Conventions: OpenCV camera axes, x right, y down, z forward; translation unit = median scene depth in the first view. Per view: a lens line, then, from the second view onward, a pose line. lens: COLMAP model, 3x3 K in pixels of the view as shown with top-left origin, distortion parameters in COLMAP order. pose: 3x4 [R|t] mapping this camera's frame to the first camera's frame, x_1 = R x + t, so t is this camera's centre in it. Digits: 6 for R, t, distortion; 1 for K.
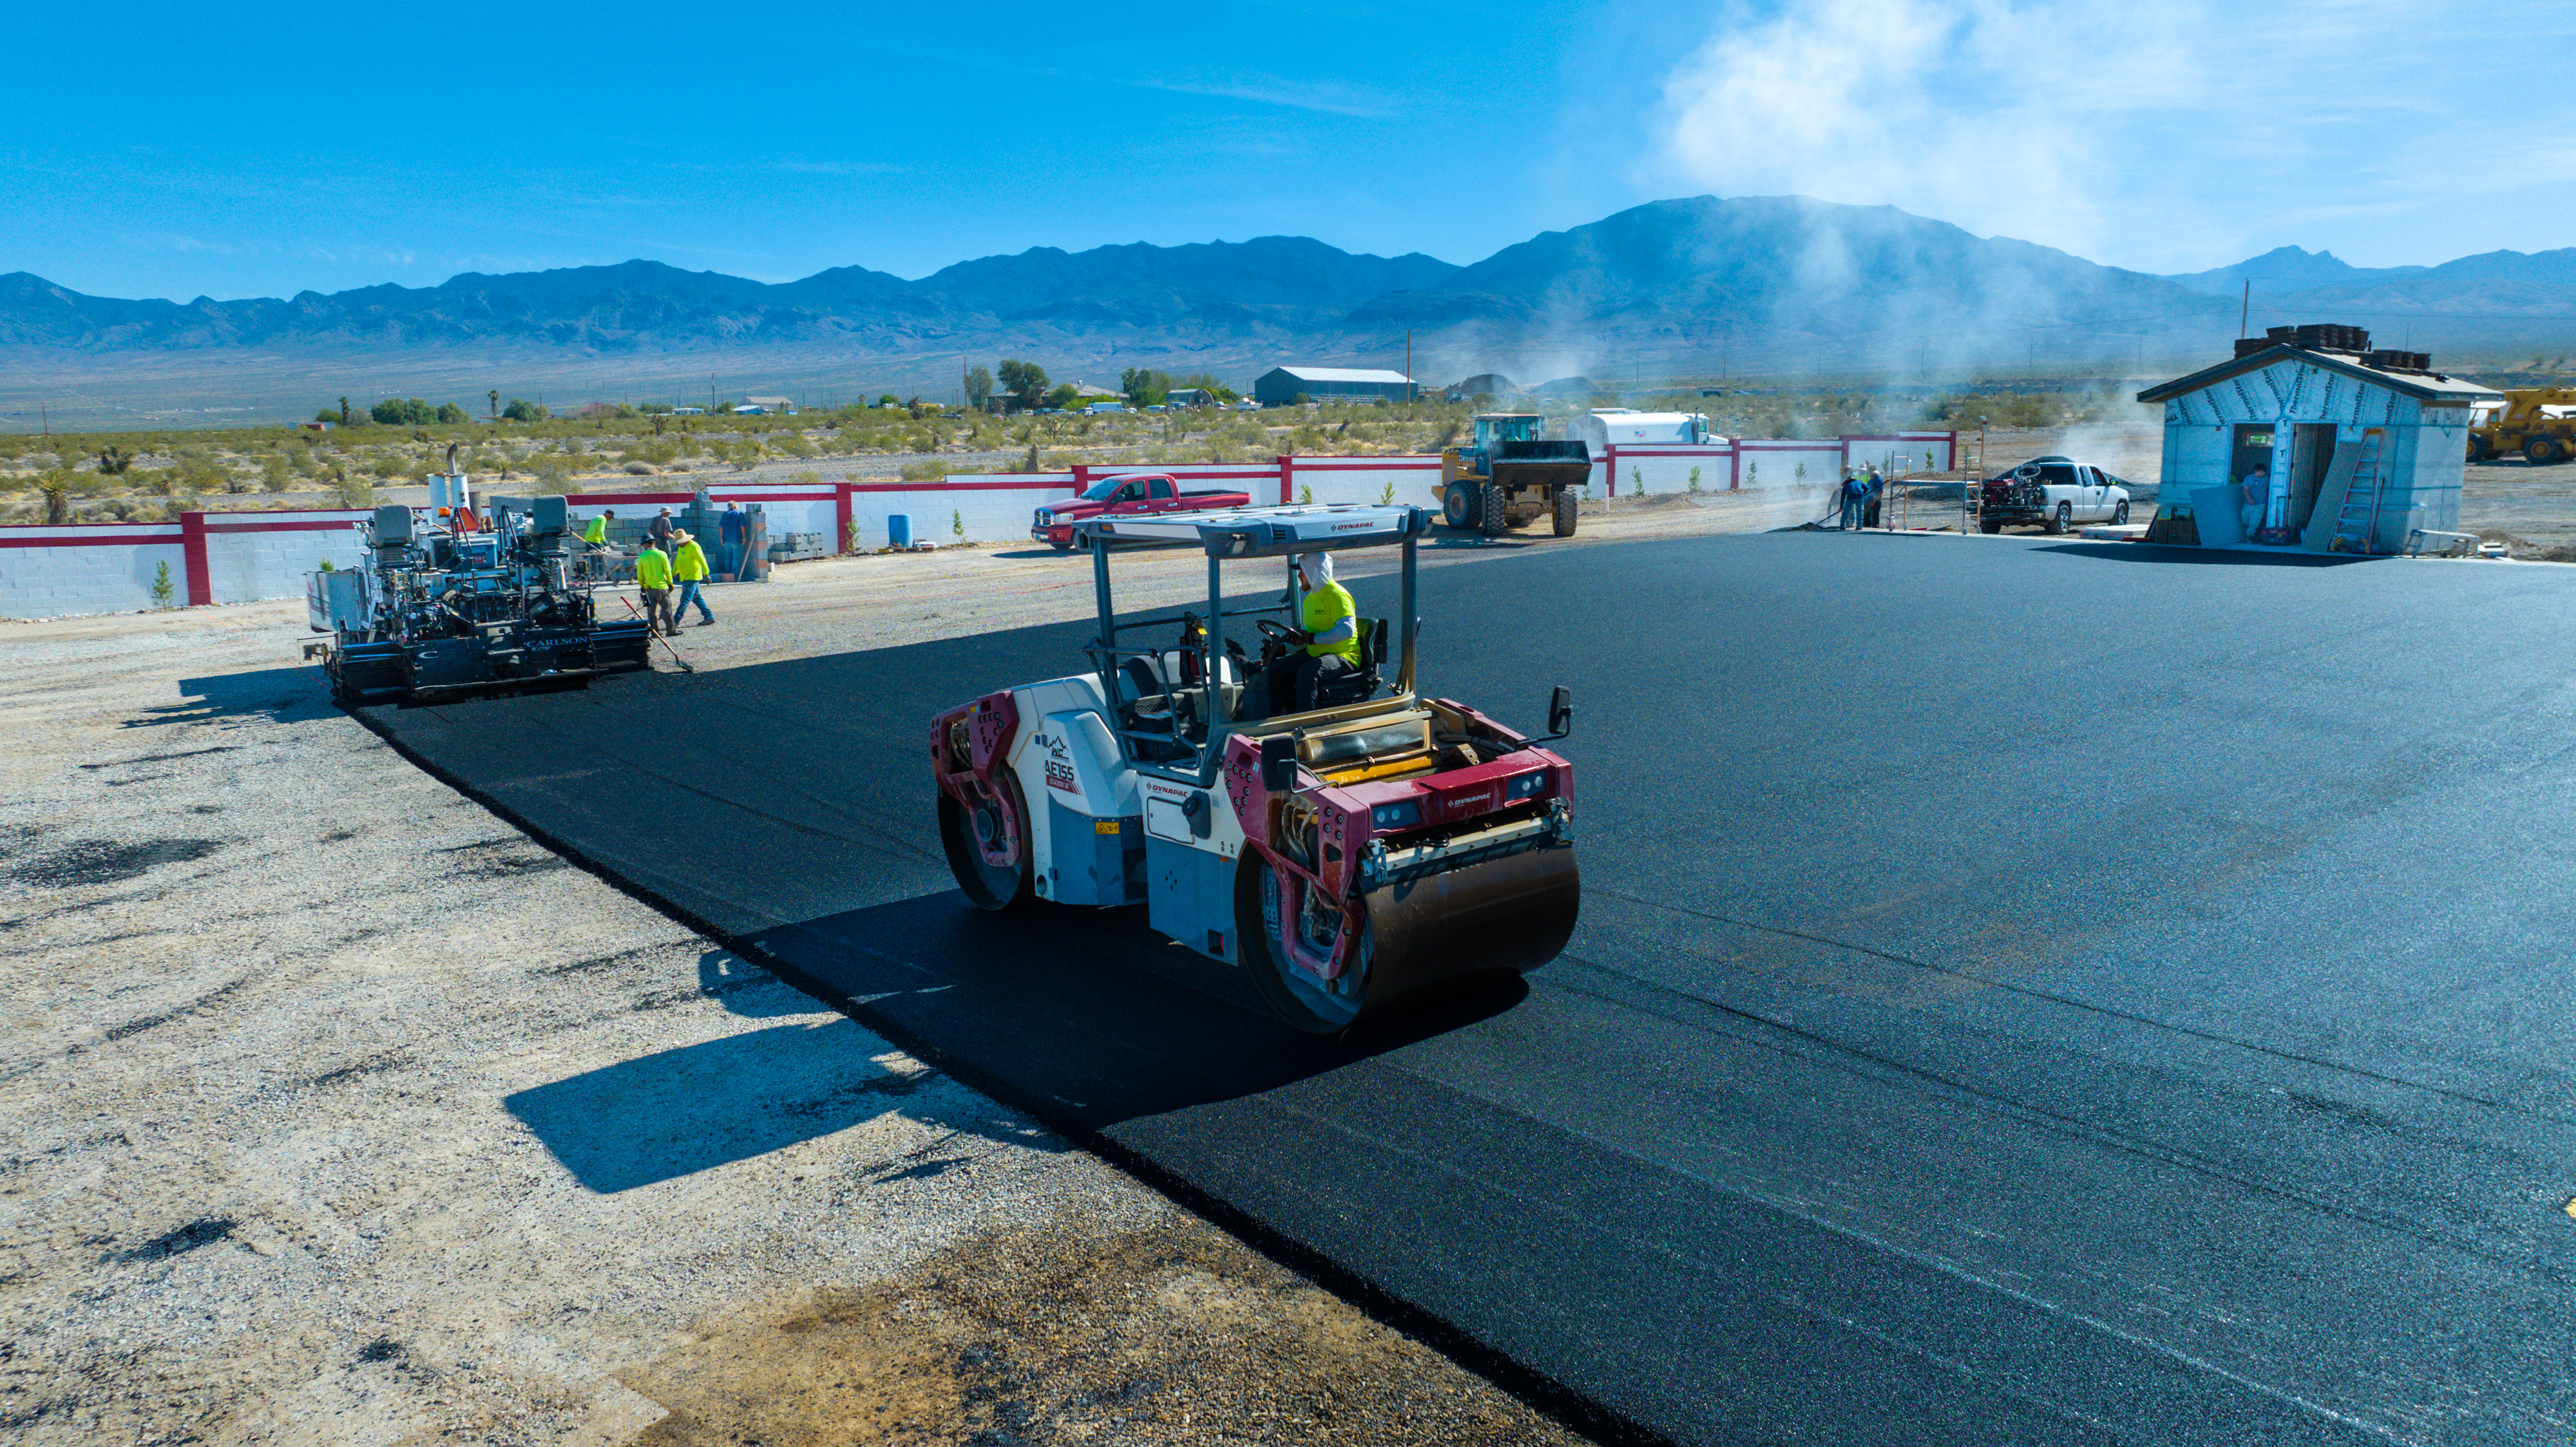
lens RADIAL K [[1823.7, 0, 1279.8], [0, 1823.7, 718.6], [0, 0, 1]] dist [-0.048988, 0.049163]
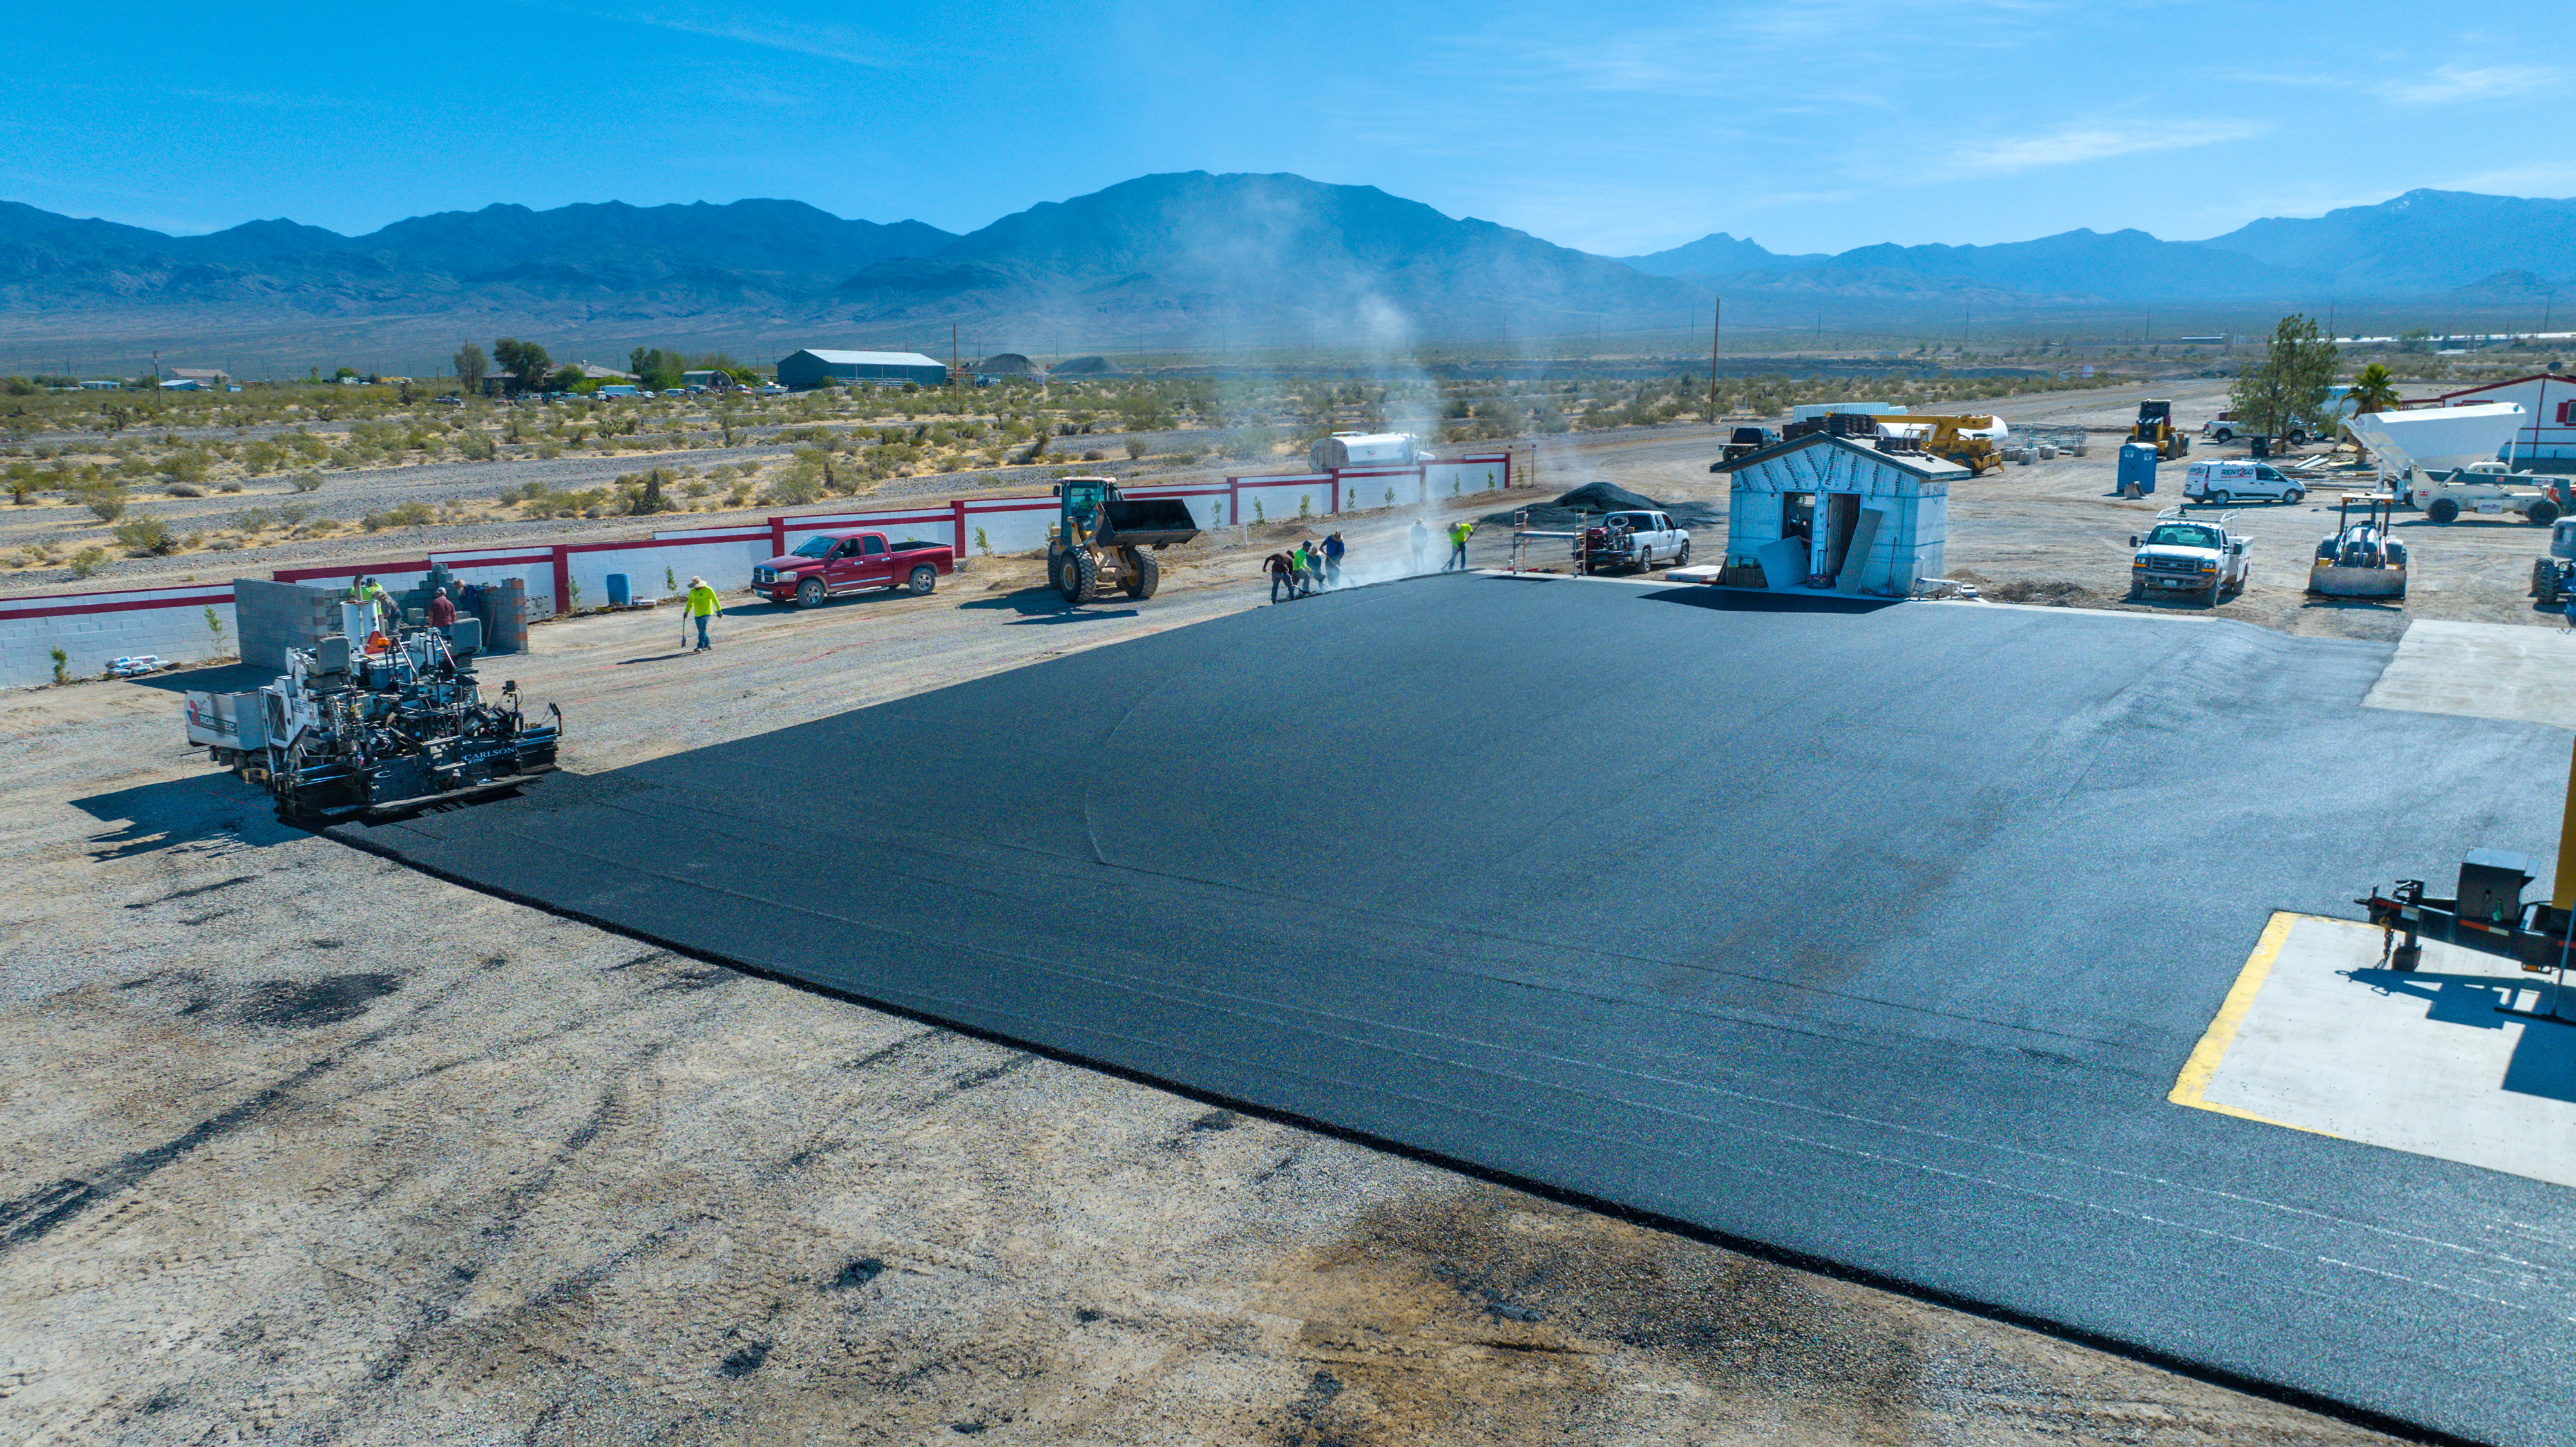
lens RADIAL K [[1823.7, 0, 1279.8], [0, 1823.7, 718.6], [0, 0, 1]] dist [-0.048988, 0.049163]
pose [[0.964353, -0.043262, 0.261058, -0.221048], [0.039084, 0.999012, 0.021175, -0.068315], [-0.261716, -0.010217, 0.965091, -0.196817]]
